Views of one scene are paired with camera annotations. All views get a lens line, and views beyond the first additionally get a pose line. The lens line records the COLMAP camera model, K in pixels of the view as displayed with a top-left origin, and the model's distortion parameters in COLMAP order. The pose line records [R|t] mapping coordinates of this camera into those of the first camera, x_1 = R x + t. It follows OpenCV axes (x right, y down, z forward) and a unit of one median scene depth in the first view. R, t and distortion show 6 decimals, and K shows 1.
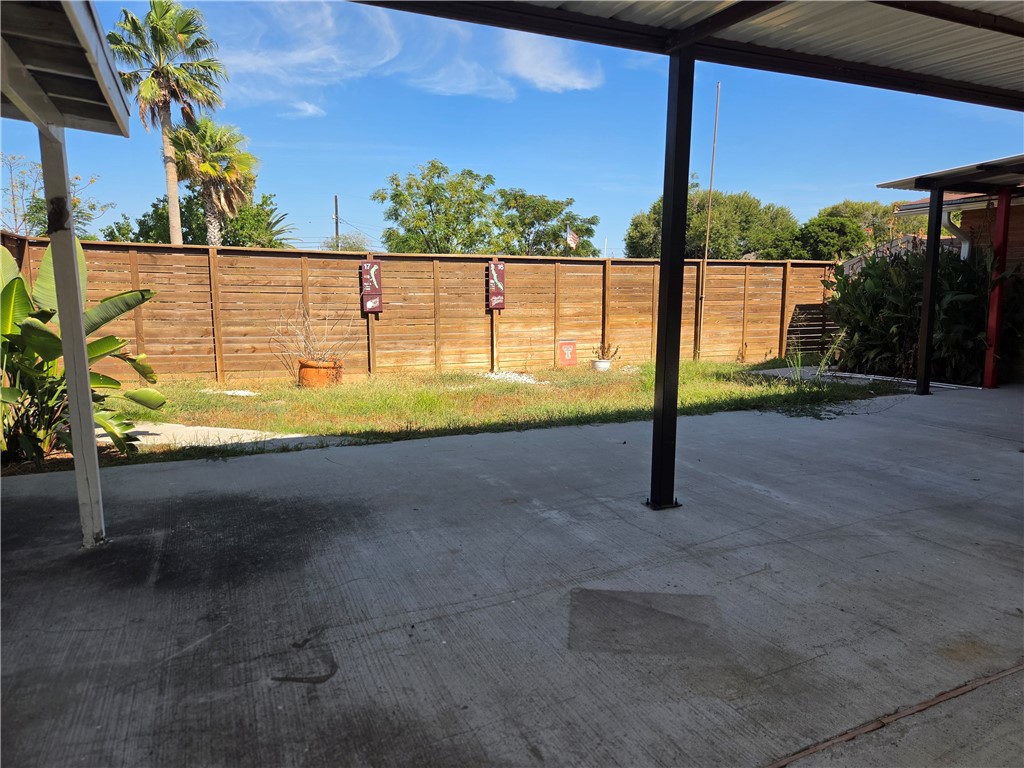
lens RADIAL K [[679.4, 0, 508.2], [0, 679.4, 377.3], [0, 0, 1]] dist [0.068204, -0.053785]
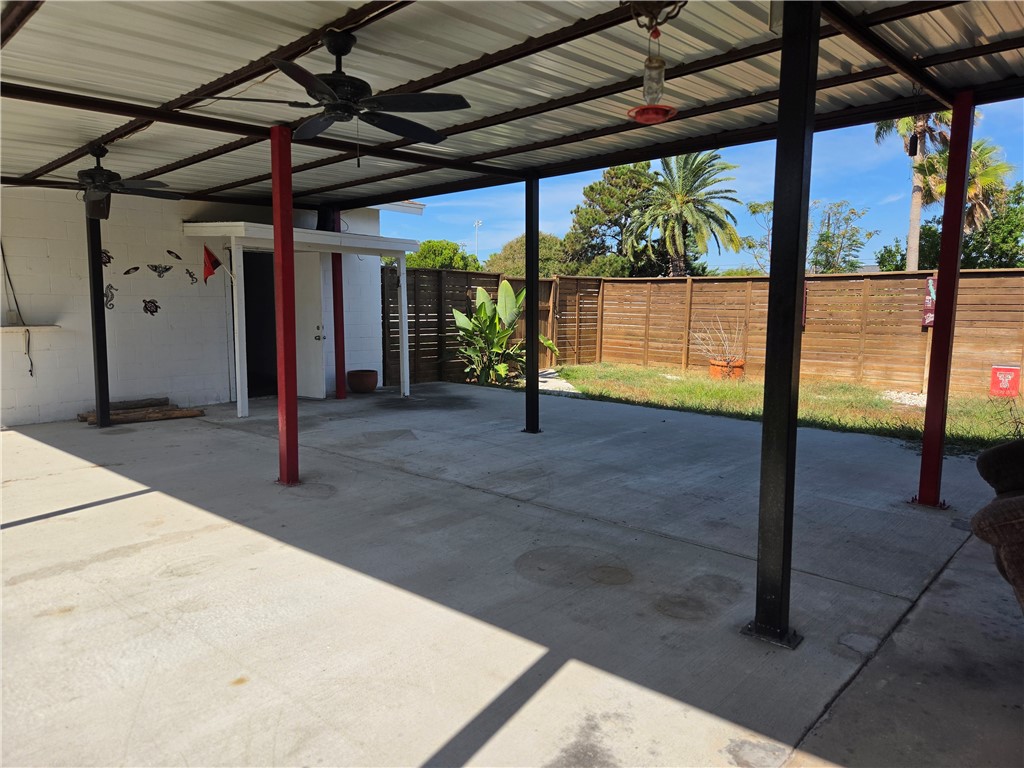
lens RADIAL K [[679.4, 0, 508.2], [0, 679.4, 377.3], [0, 0, 1]] dist [0.068204, -0.053785]
pose [[0.357468, 0.098706, -0.928695, 0.671603], [-0.118457, 0.991160, 0.059750, -0.018813], [0.926382, 0.088652, 0.366001, 0.117906]]
